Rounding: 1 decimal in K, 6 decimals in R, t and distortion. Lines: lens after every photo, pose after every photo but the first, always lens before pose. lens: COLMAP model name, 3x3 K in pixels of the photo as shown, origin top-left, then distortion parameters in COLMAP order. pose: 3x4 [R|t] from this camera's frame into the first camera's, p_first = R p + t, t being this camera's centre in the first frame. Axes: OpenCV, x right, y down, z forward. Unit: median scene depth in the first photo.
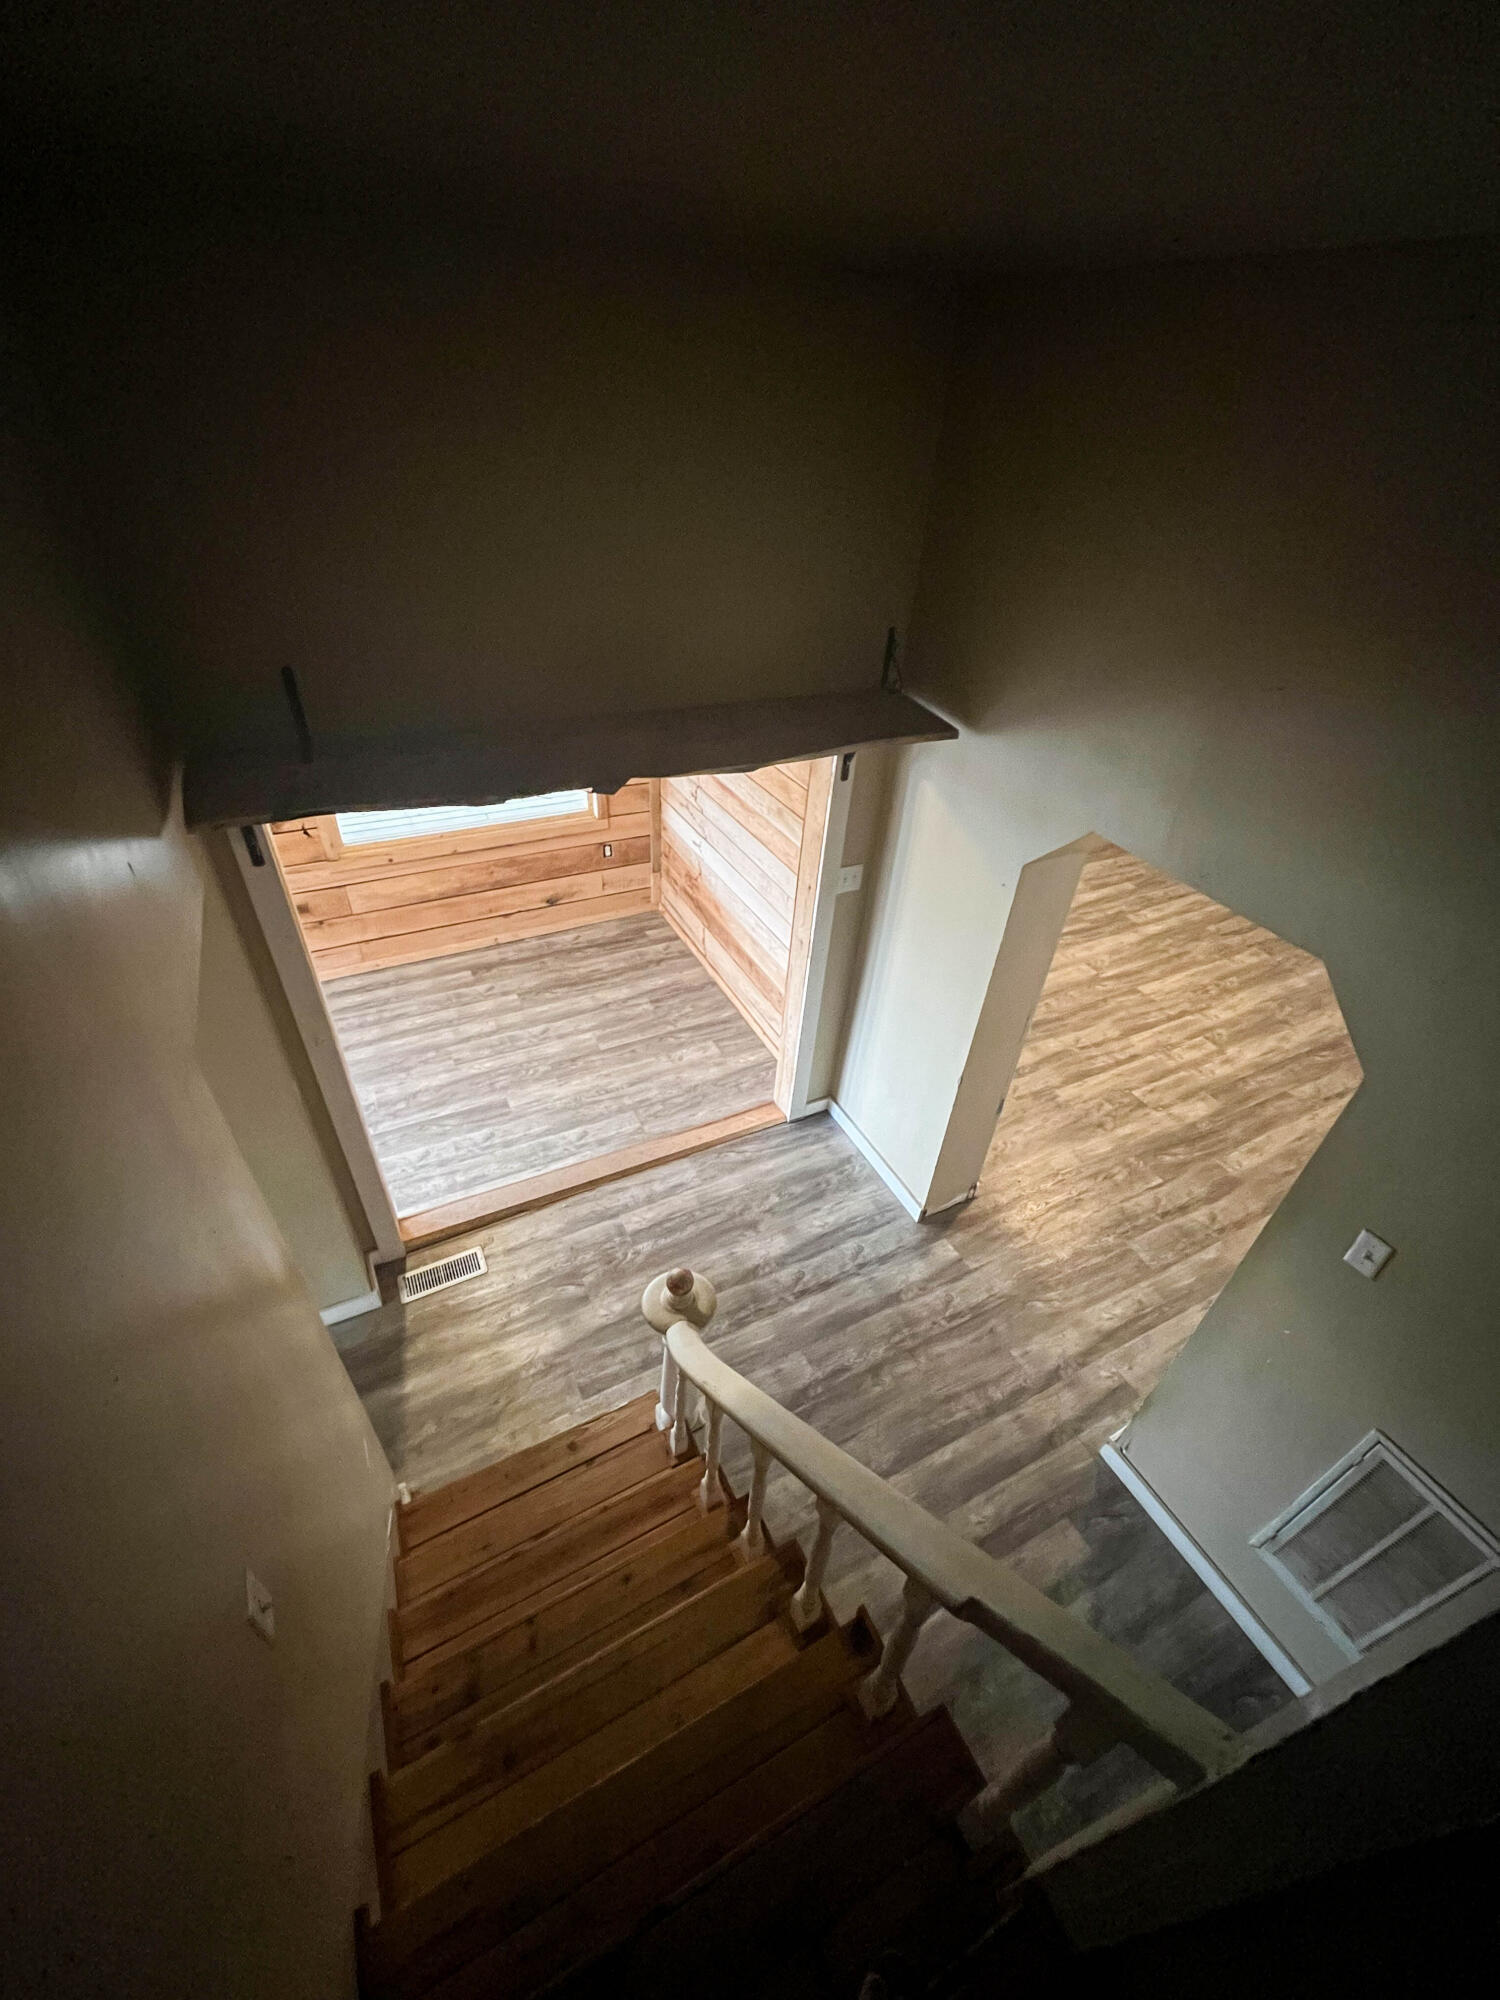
lens RADIAL K [[808.0, 0, 744.0], [0, 808.0, 993.8], [0, 0, 1]] dist [-0.003289, -0.000454]
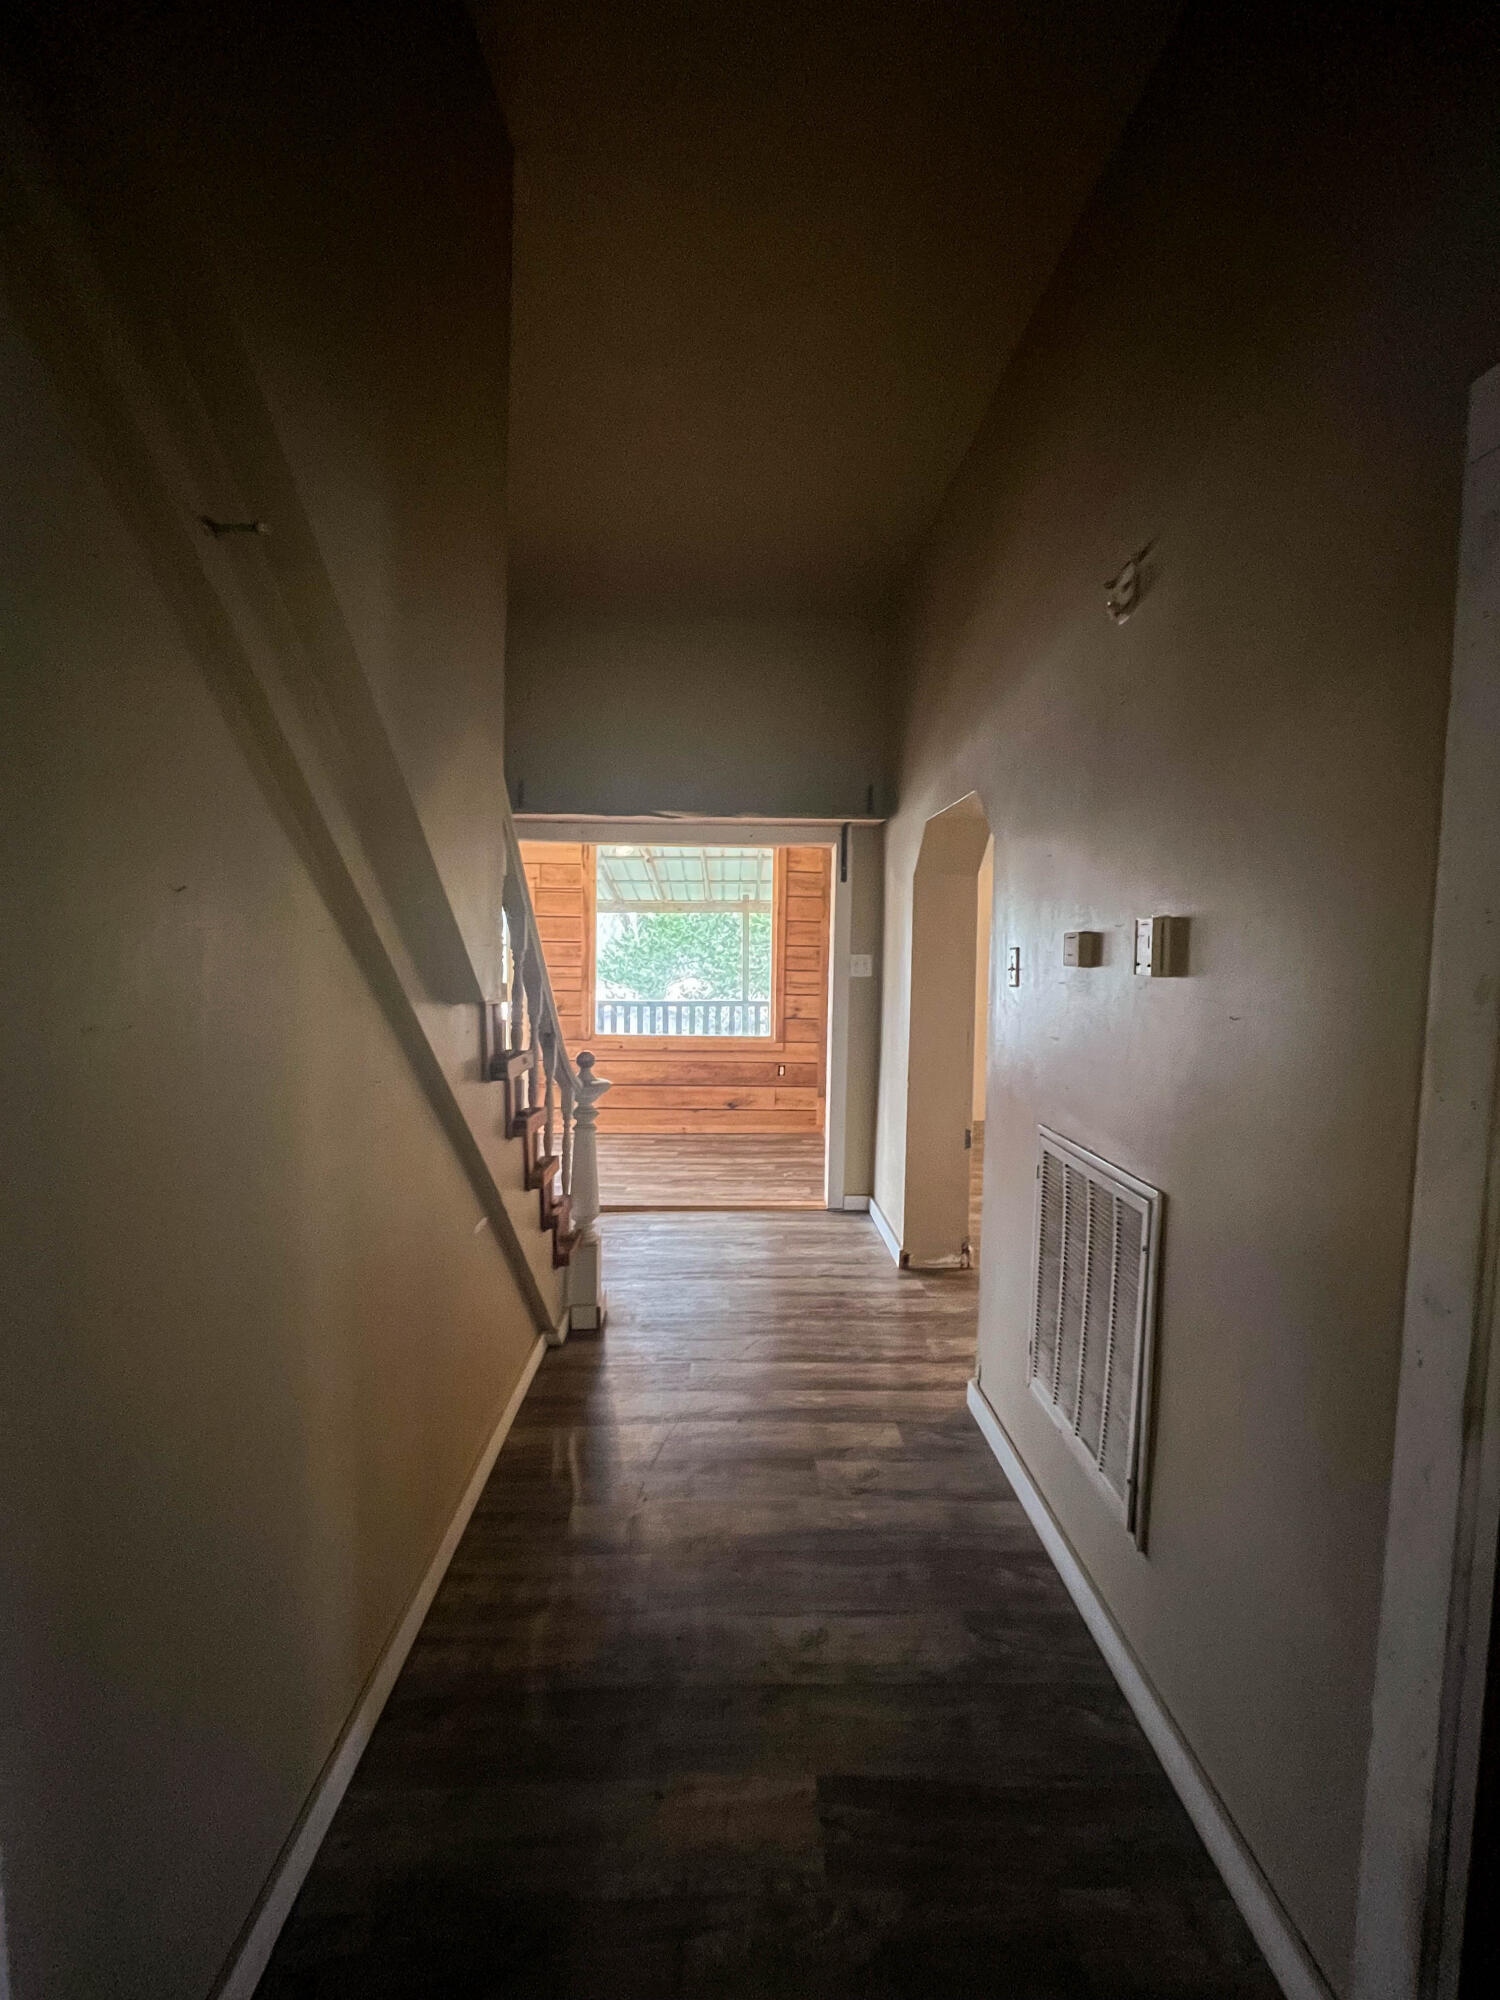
lens RADIAL K [[808.0, 0, 738.0], [0, 808.0, 1014.6], [0, 0, 1]] dist [-0.003289, -0.000454]
pose [[0.897266, -0.002710, -0.441481, 0.344120], [-0.235435, 0.842990, -0.483672, 0.394294], [0.373475, 0.537923, 0.755748, -0.016198]]
